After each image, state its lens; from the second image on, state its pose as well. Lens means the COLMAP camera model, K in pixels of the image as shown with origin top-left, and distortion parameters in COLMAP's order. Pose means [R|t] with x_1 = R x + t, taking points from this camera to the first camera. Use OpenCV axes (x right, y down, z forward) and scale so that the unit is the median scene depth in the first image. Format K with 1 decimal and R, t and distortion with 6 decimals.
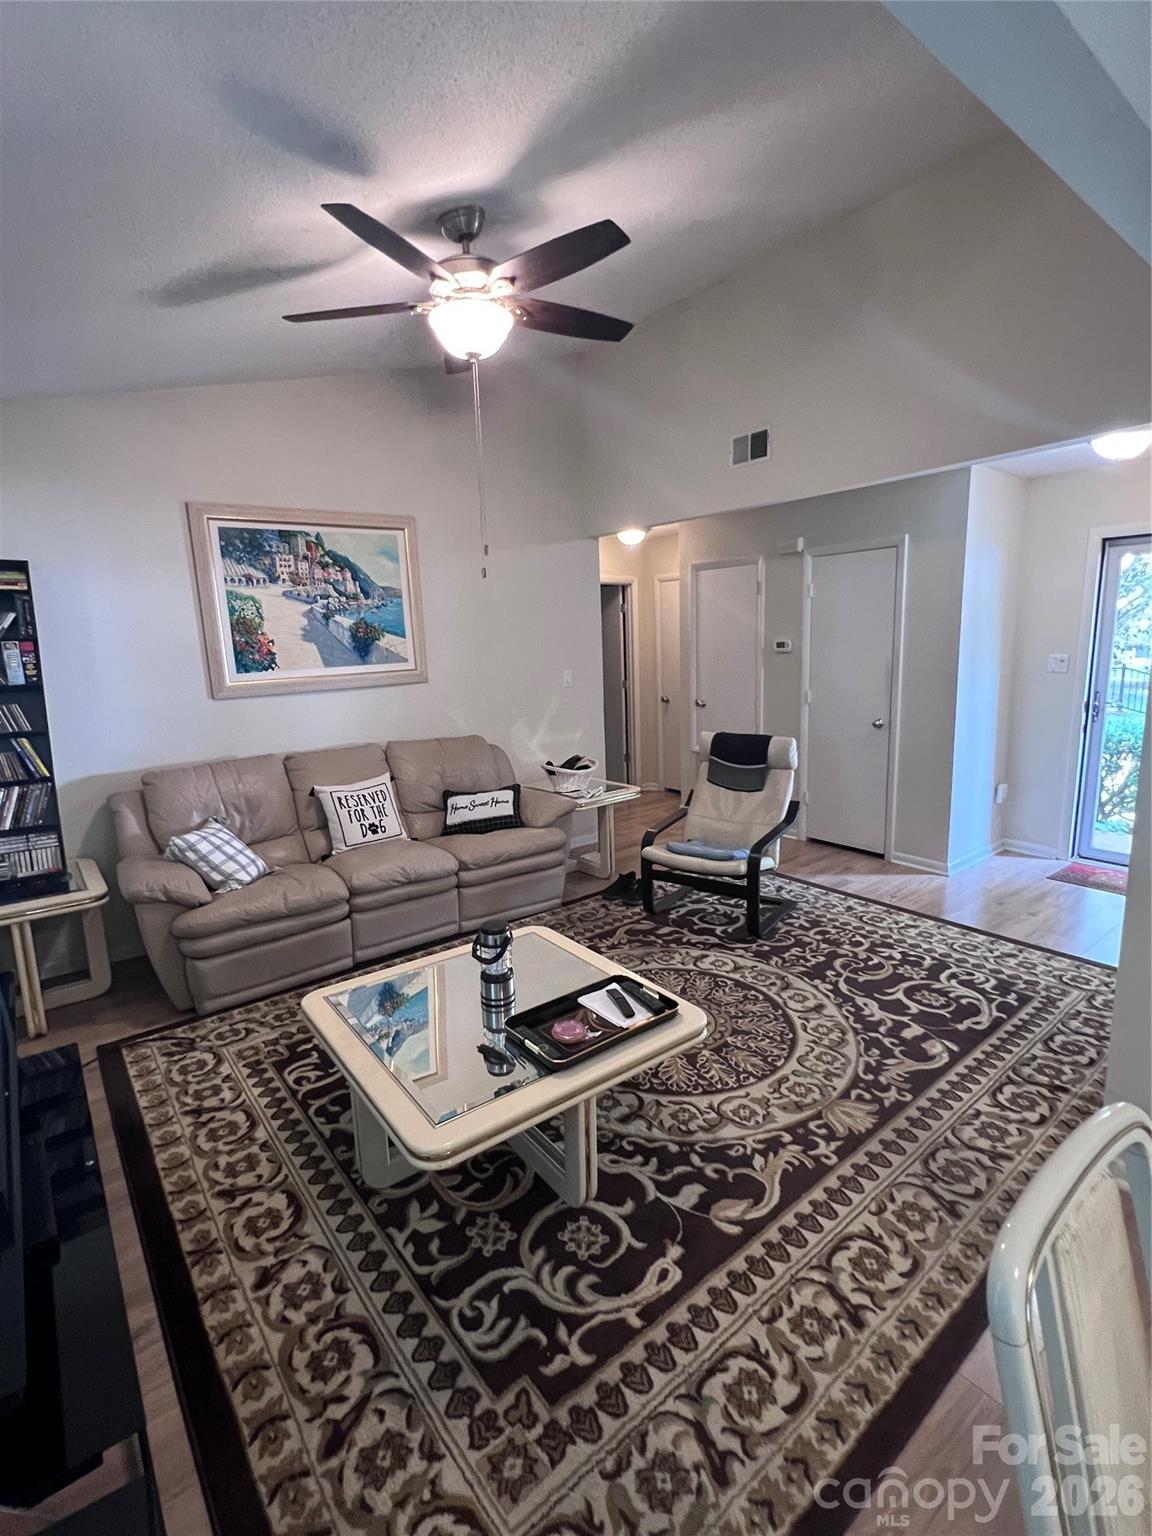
lens RADIAL K [[714.7, 0, 582.6], [0, 714.7, 764.8], [0, 0, 1]] dist [0.001963, 0.000741]
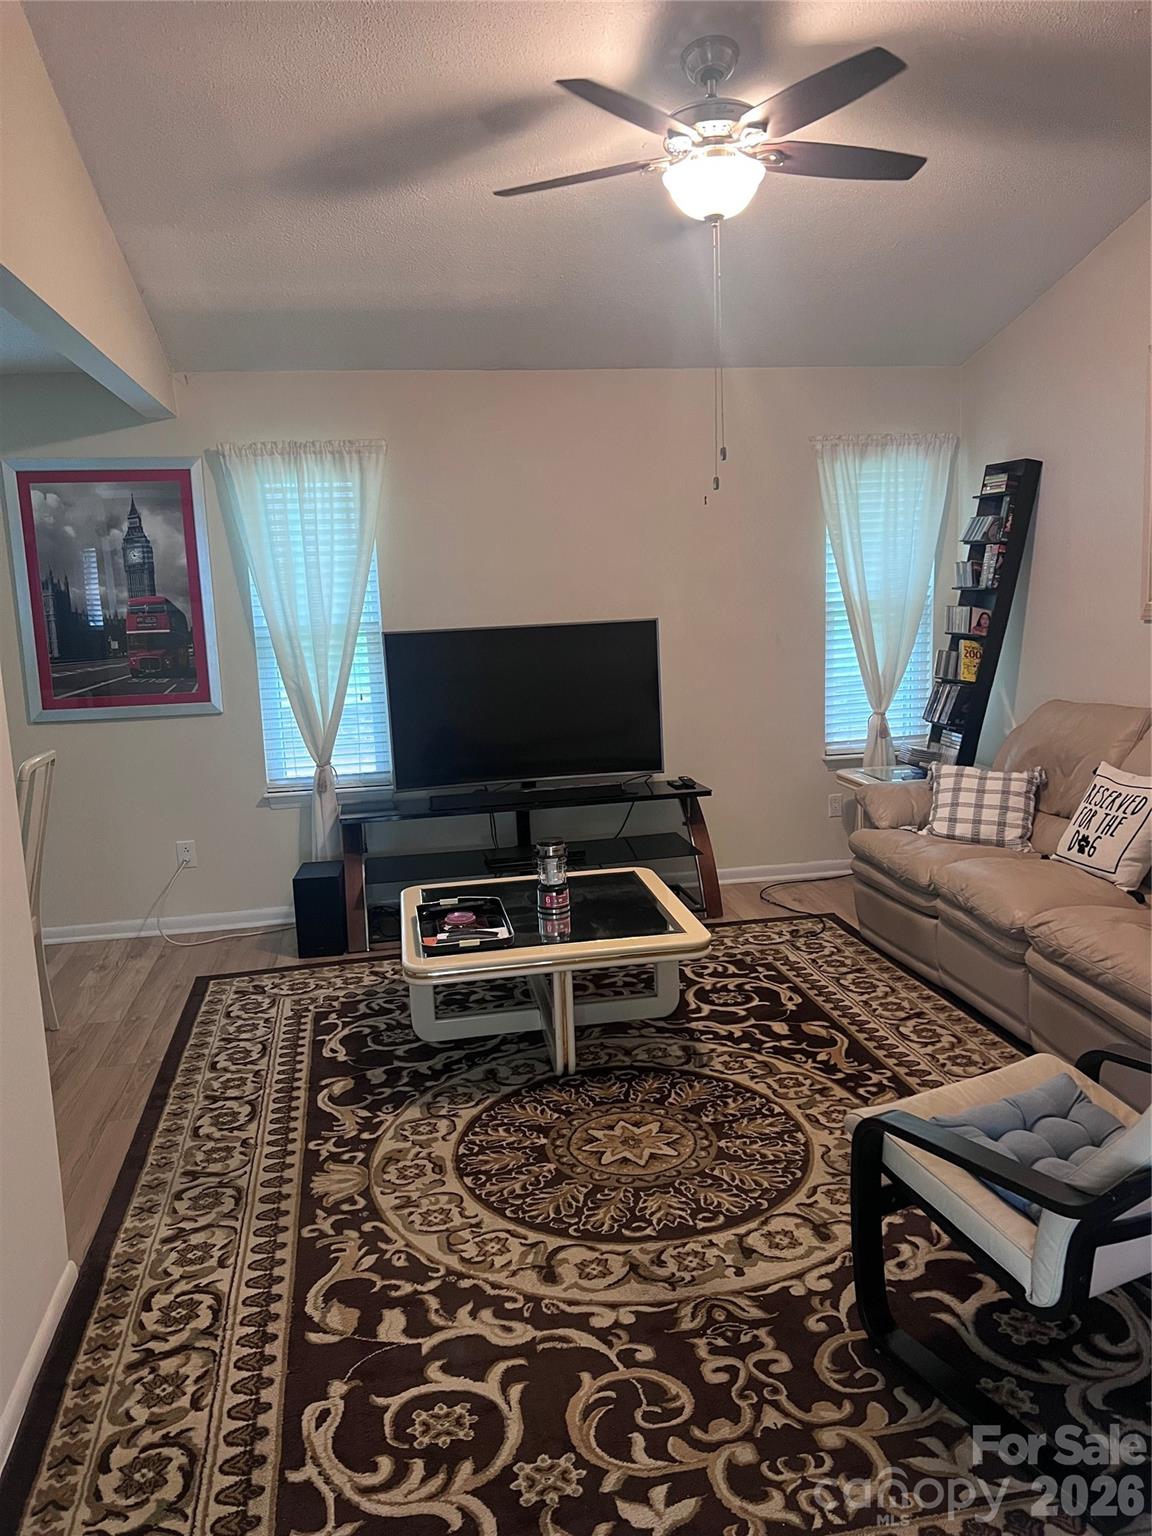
lens RADIAL K [[1162.0, 0, 587.3], [0, 1162.0, 773.0], [0, 0, 1]] dist [0.032271, -0.014021]
pose [[-0.461207, 0.191232, -0.866440, 1.166660], [-0.099191, 0.959266, 0.264519, -0.295746], [0.881731, 0.207940, -0.423452, 1.533910]]
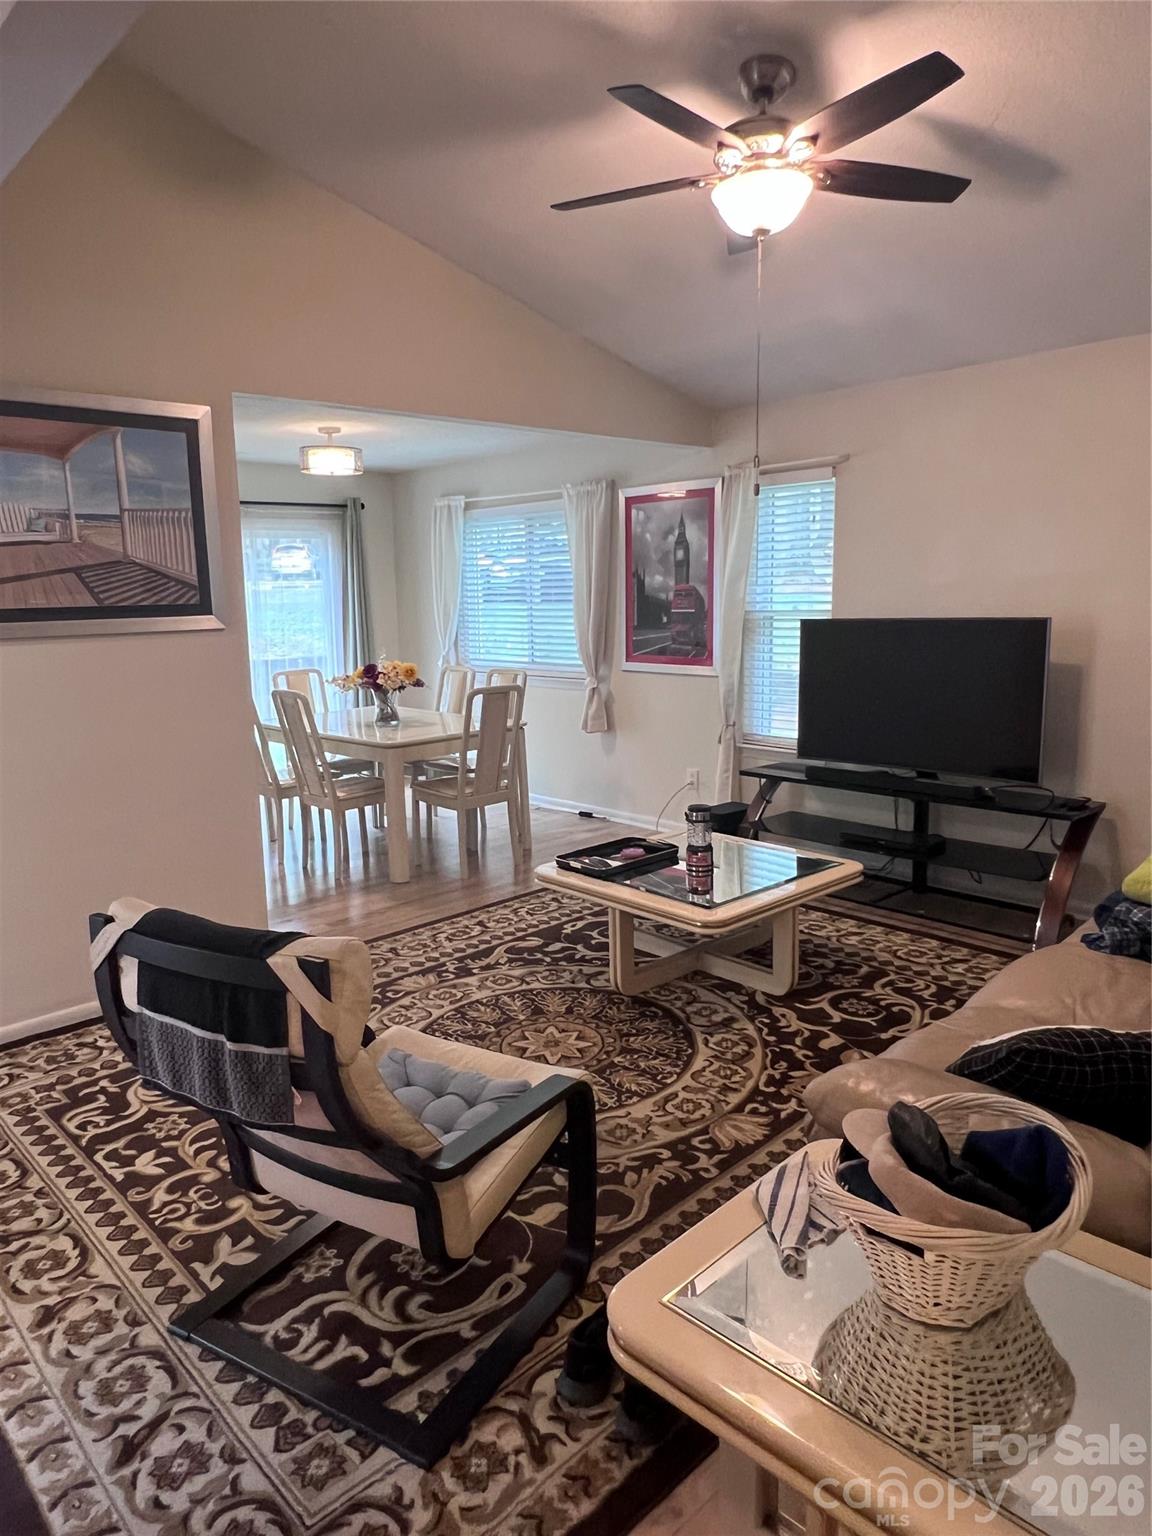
lens RADIAL K [[1009.9, 0, 574.4], [0, 1009.9, 759.9], [0, 0, 1]] dist [-0.000981, 0.004626]
pose [[-0.995155, 0.063621, -0.074962, 0.188932], [0.035252, 0.942614, 0.332019, -0.382473], [0.091784, 0.327767, -0.940289, 2.254661]]
